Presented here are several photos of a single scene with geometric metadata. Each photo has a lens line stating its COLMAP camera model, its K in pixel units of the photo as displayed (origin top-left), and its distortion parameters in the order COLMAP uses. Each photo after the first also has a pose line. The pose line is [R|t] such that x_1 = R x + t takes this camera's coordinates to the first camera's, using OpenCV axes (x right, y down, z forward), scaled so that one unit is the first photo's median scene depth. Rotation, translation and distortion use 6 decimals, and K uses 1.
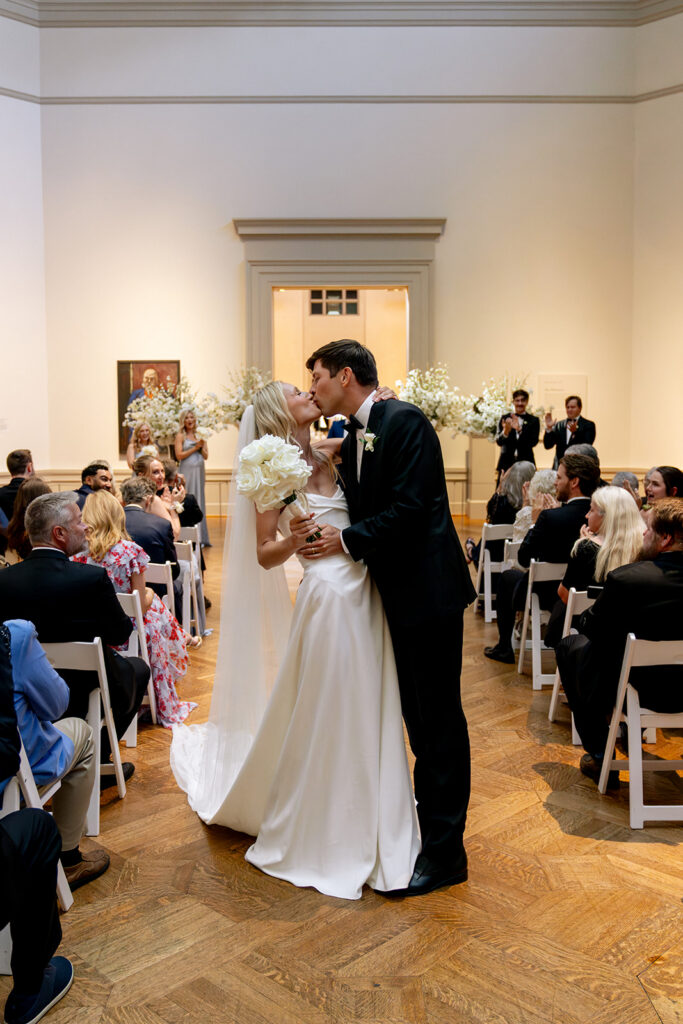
lens RADIAL K [[966.7, 0, 341.5], [0, 966.7, 512.0], [0, 0, 1]] dist [0.011843, 0.002128]
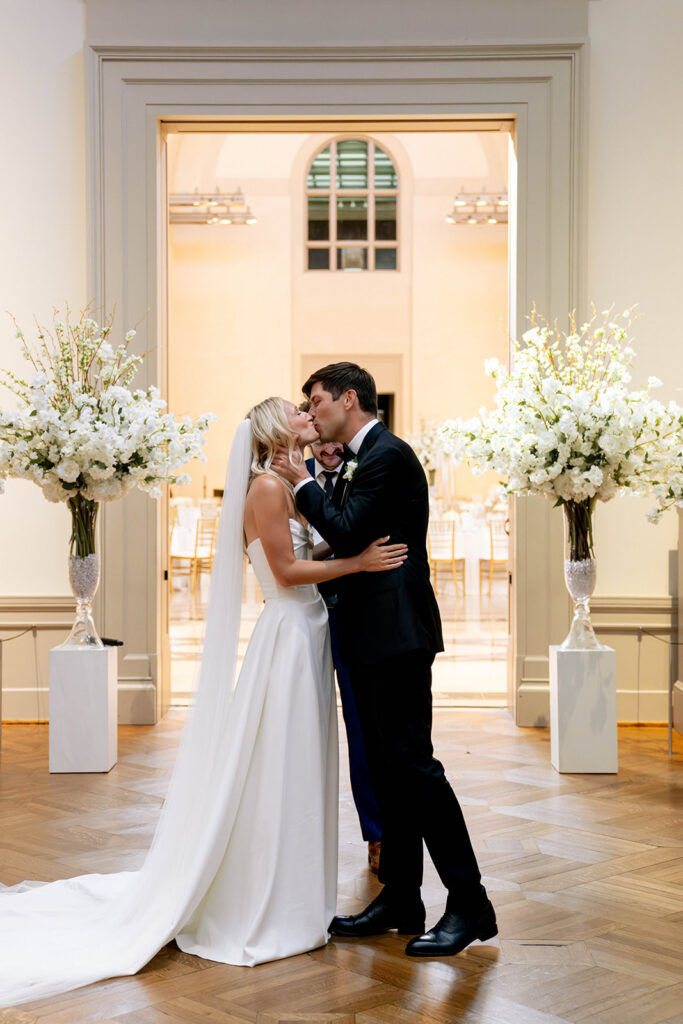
lens RADIAL K [[1612.0, 0, 341.7], [0, 1612.0, 474.7], [0, 0, 1]] dist [0.258907, 0.068984]
pose [[0.999771, 0.004151, -0.020983, 0.015674], [-0.006110, 0.995536, -0.094190, -0.035614], [0.020498, 0.094297, 0.995333, 0.399911]]
